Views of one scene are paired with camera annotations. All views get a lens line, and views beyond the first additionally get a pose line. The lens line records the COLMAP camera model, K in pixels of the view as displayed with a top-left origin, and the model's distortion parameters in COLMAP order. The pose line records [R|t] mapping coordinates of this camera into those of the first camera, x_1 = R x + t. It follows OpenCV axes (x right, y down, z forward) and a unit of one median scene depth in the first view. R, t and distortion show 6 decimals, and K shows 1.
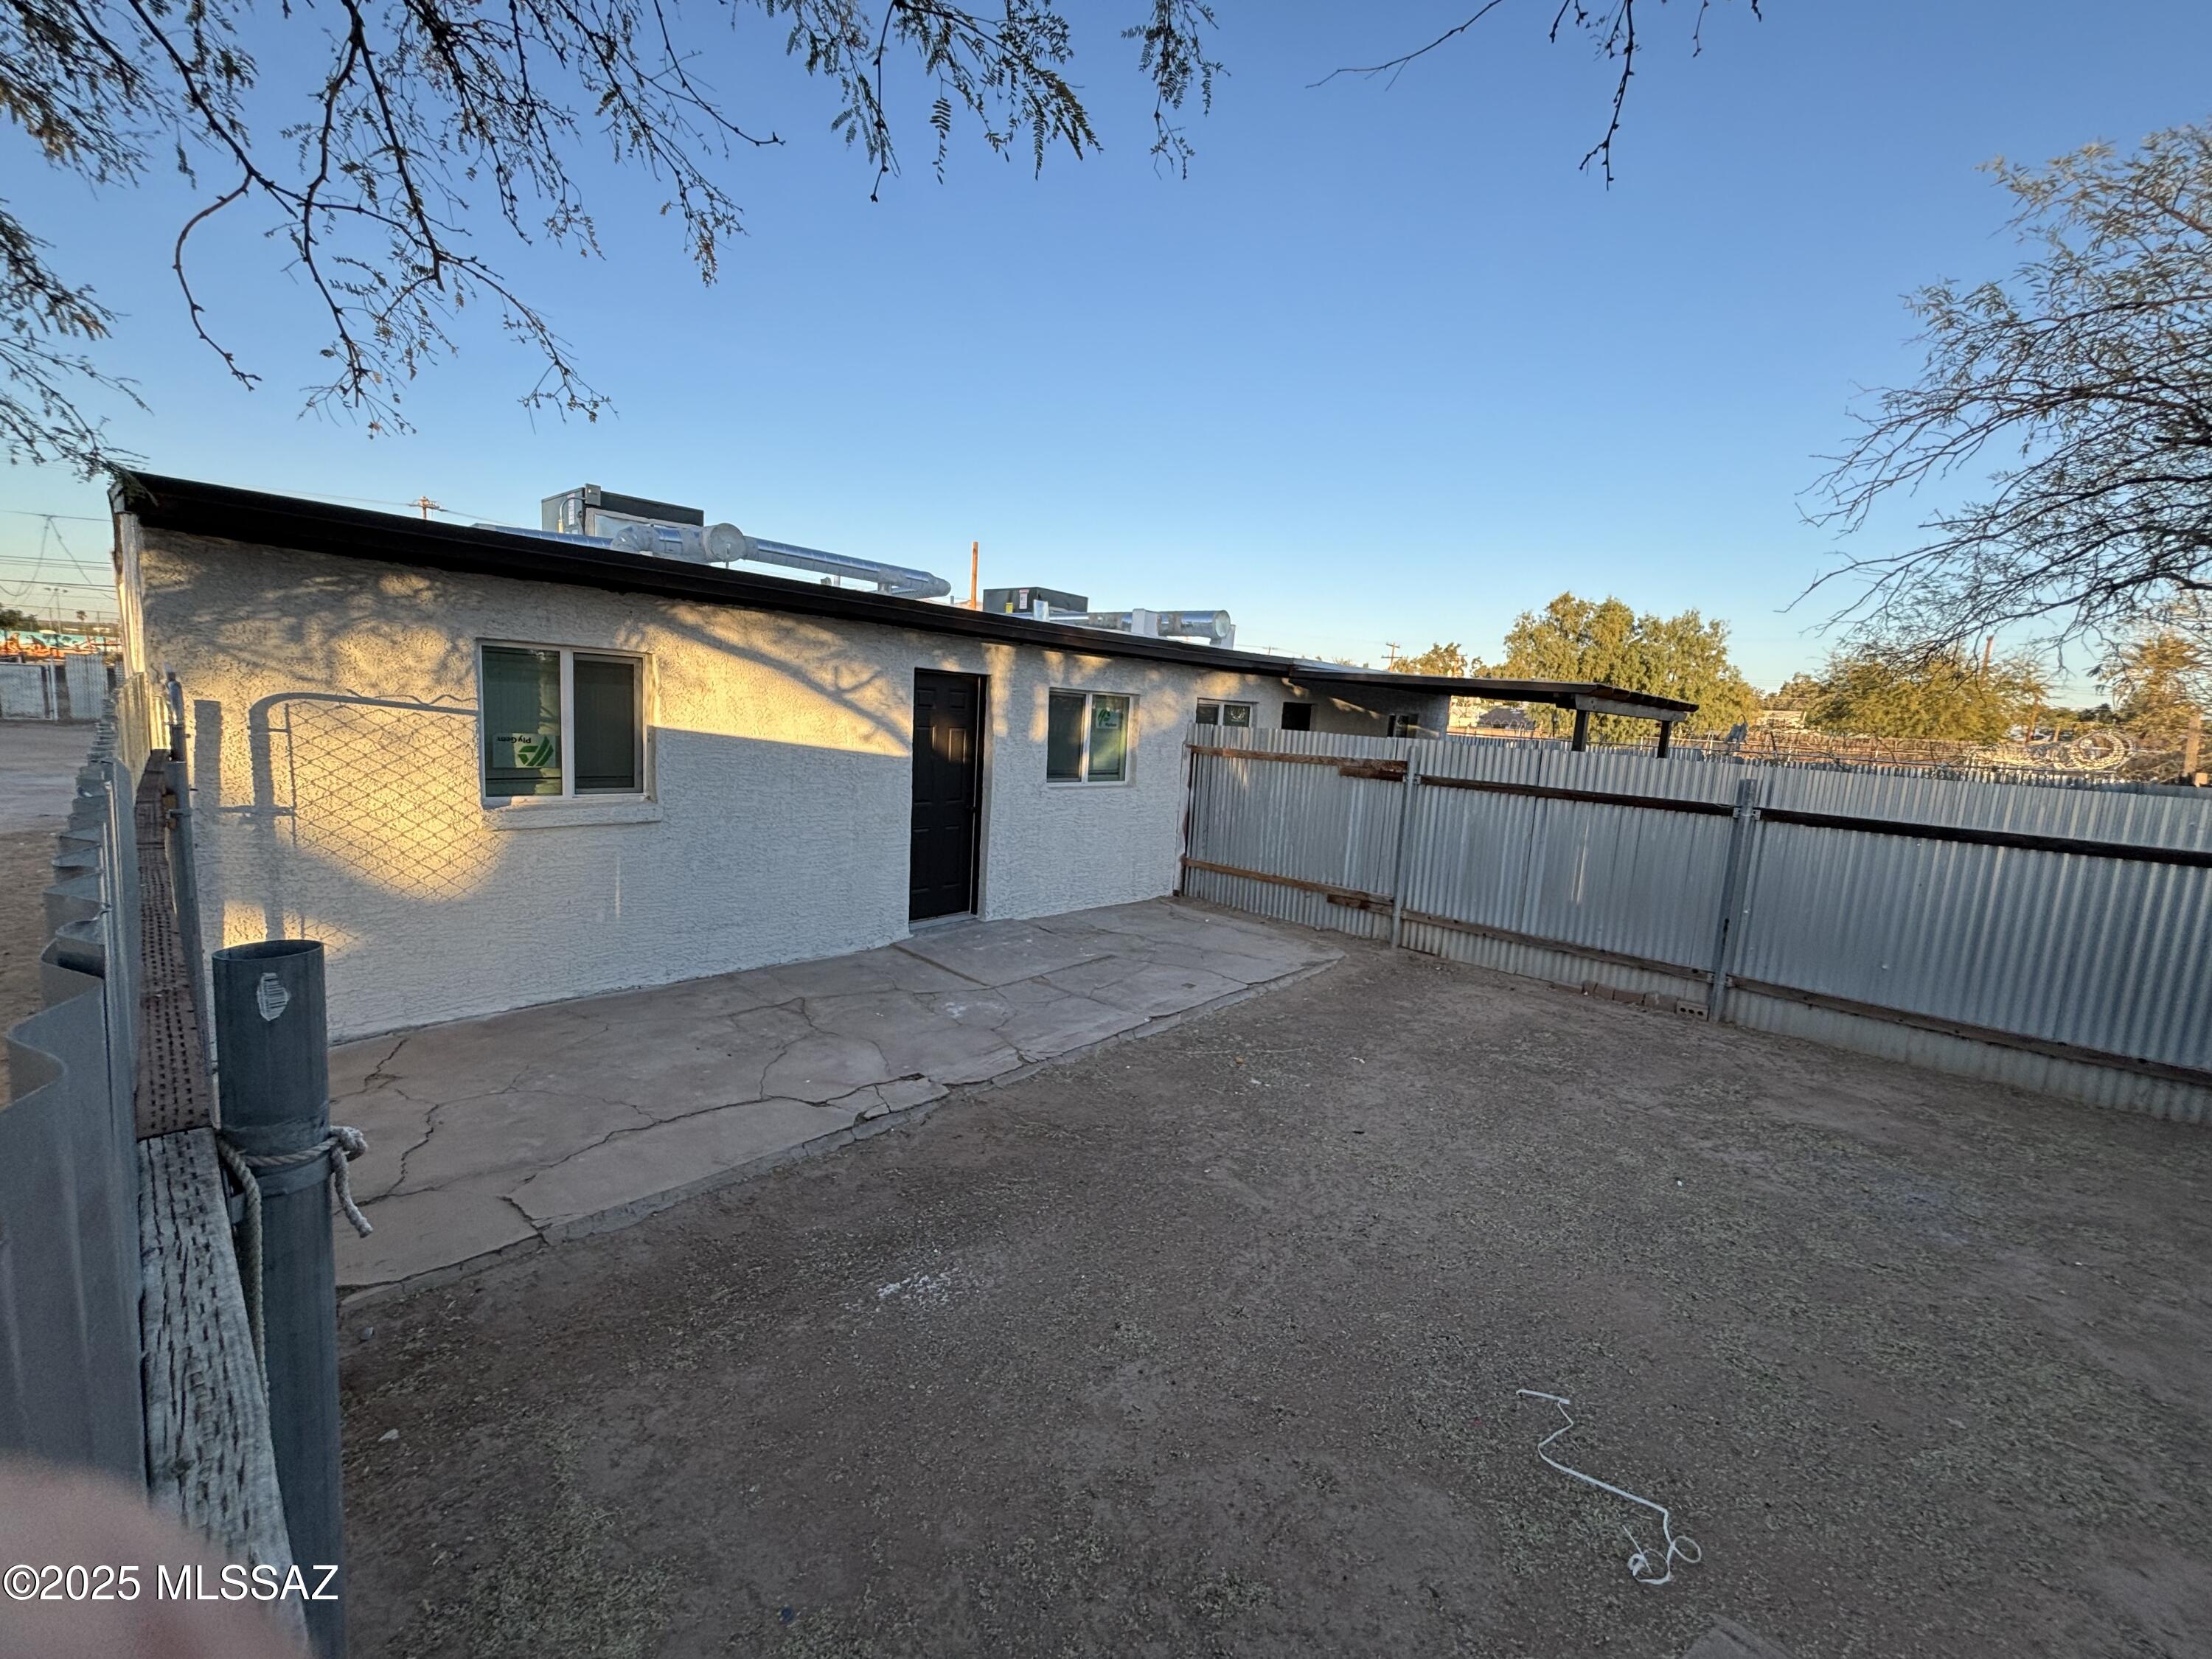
lens RADIAL K [[902.7, 0, 1106.0], [0, 902.7, 829.5], [0, 0, 1]] dist [0.016133, -0.000400]
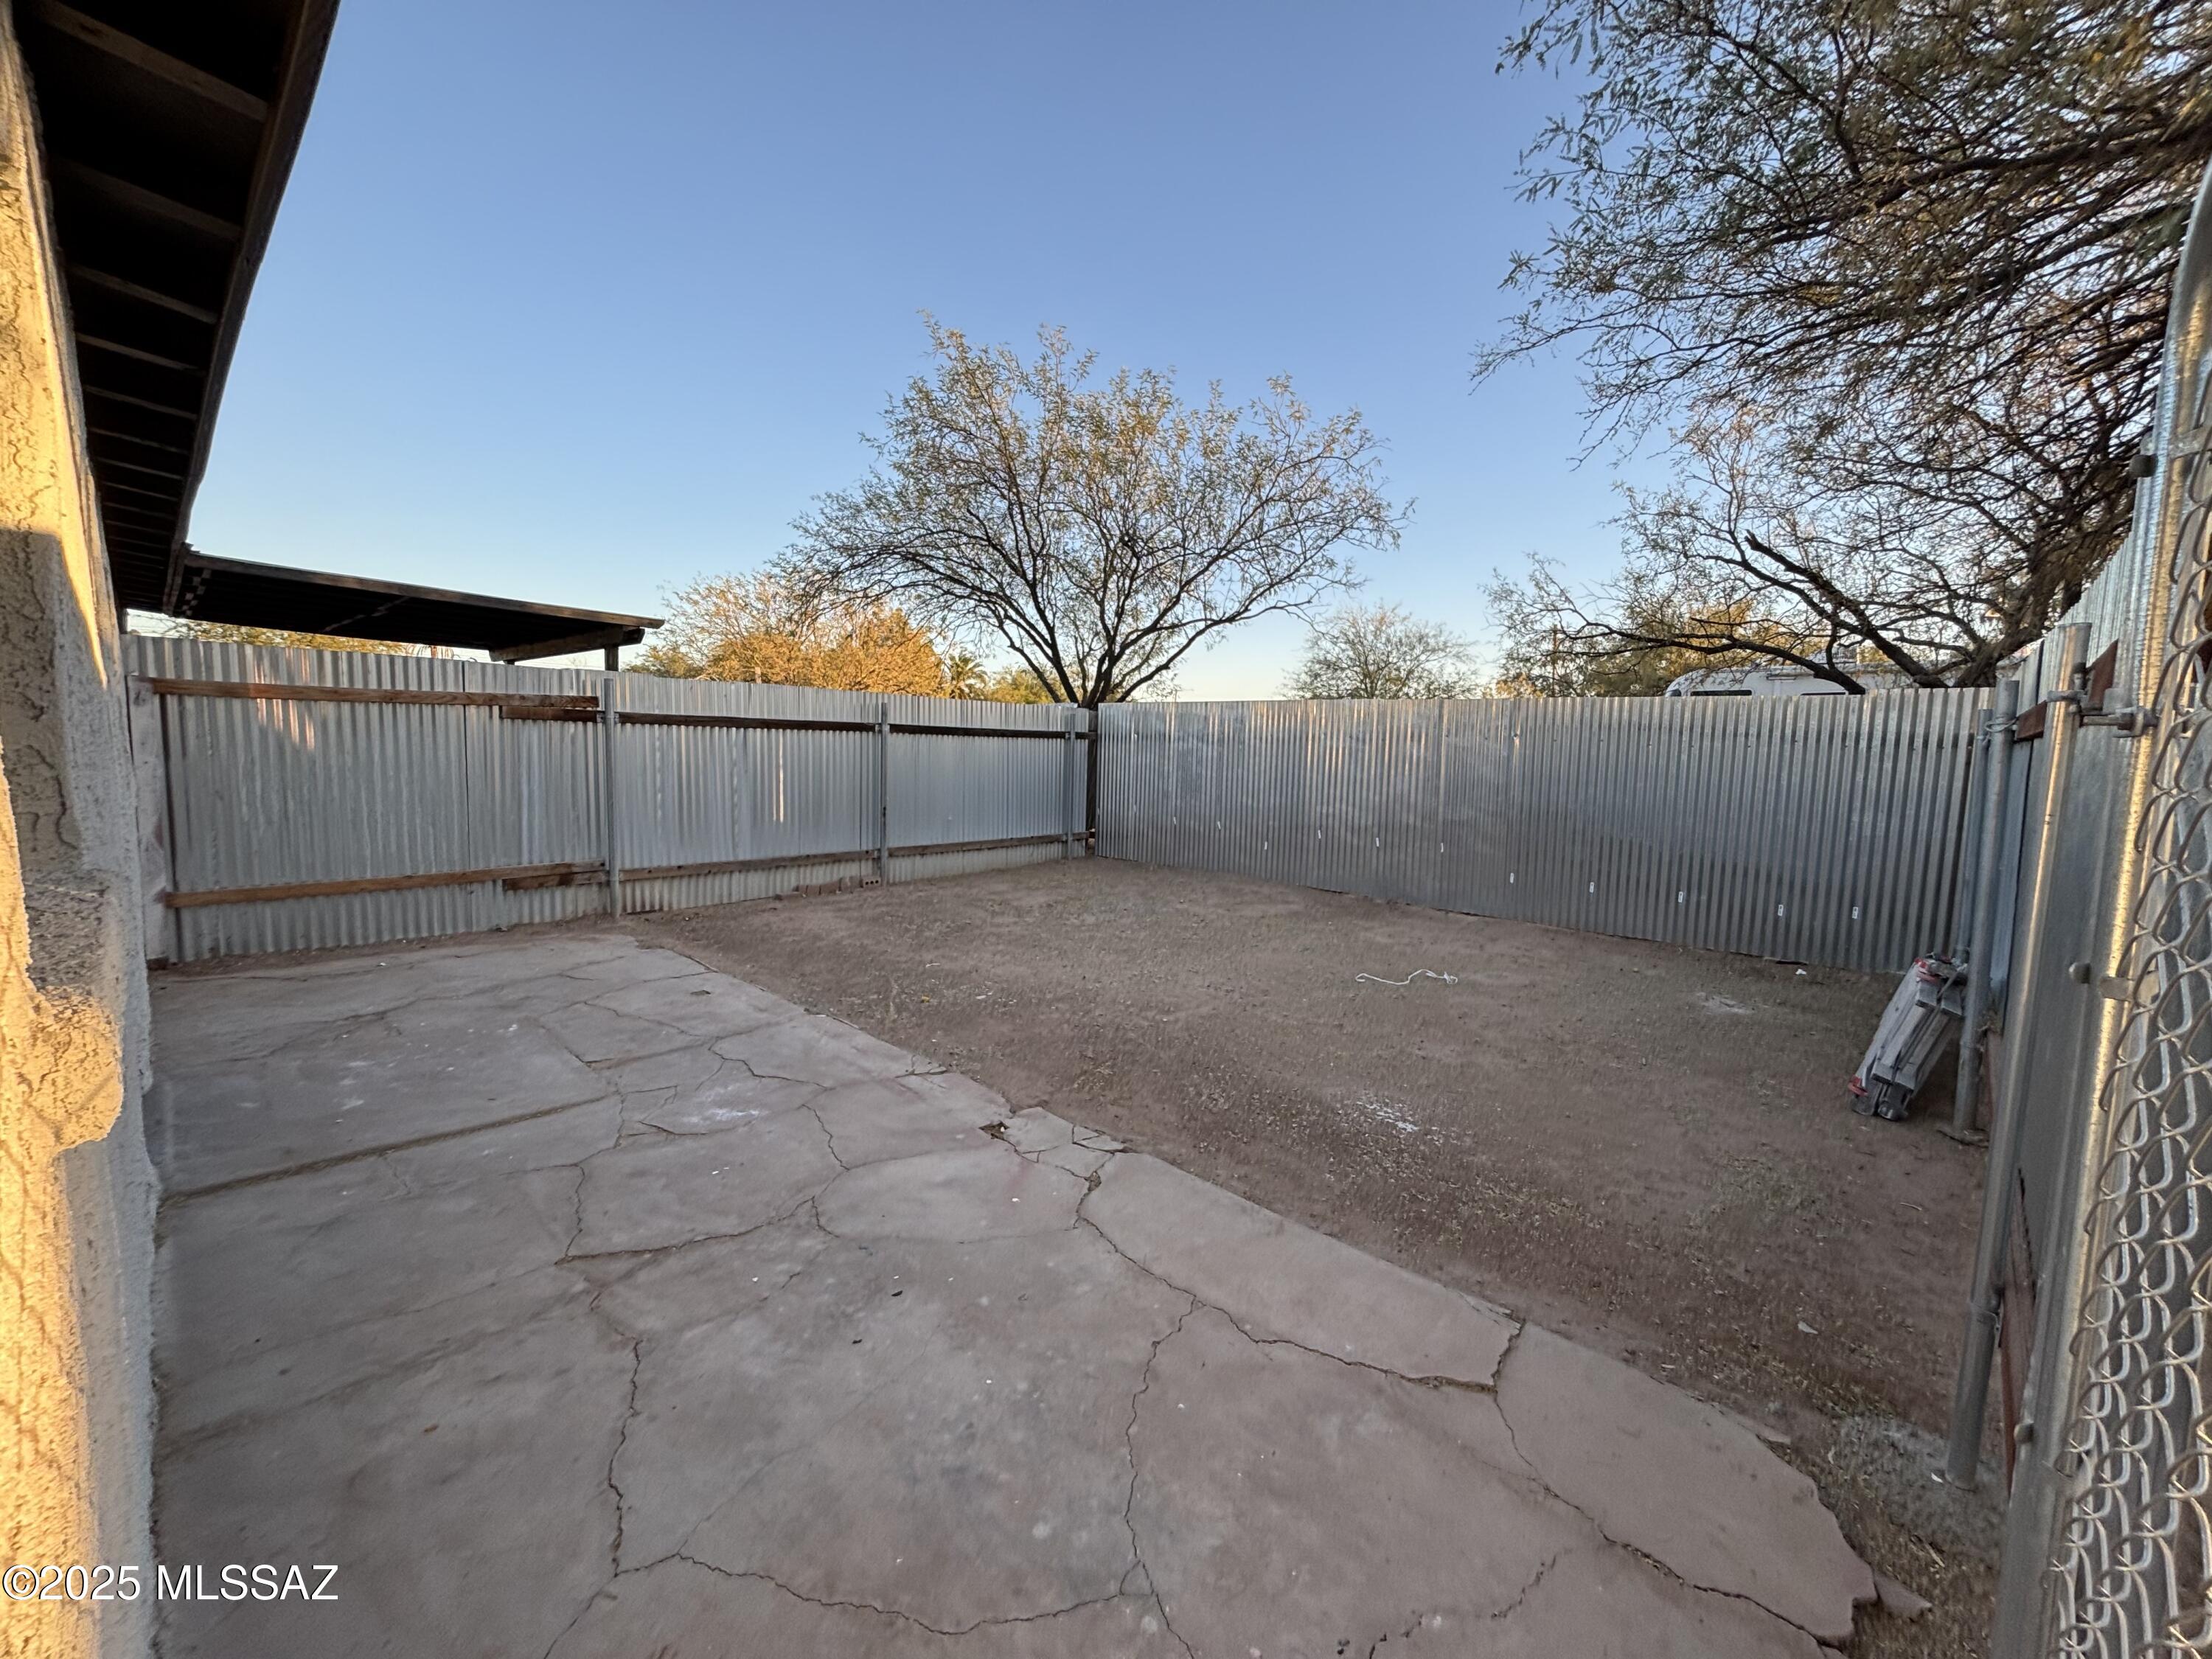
lens RADIAL K [[902.7, 0, 1106.0], [0, 902.7, 829.5], [0, 0, 1]] dist [0.016133, -0.000400]
pose [[-0.005803, -0.156735, 0.987624, -0.698391], [0.110310, 0.981512, 0.156413, -0.045813], [-0.993880, 0.109853, 0.011593, 0.703336]]
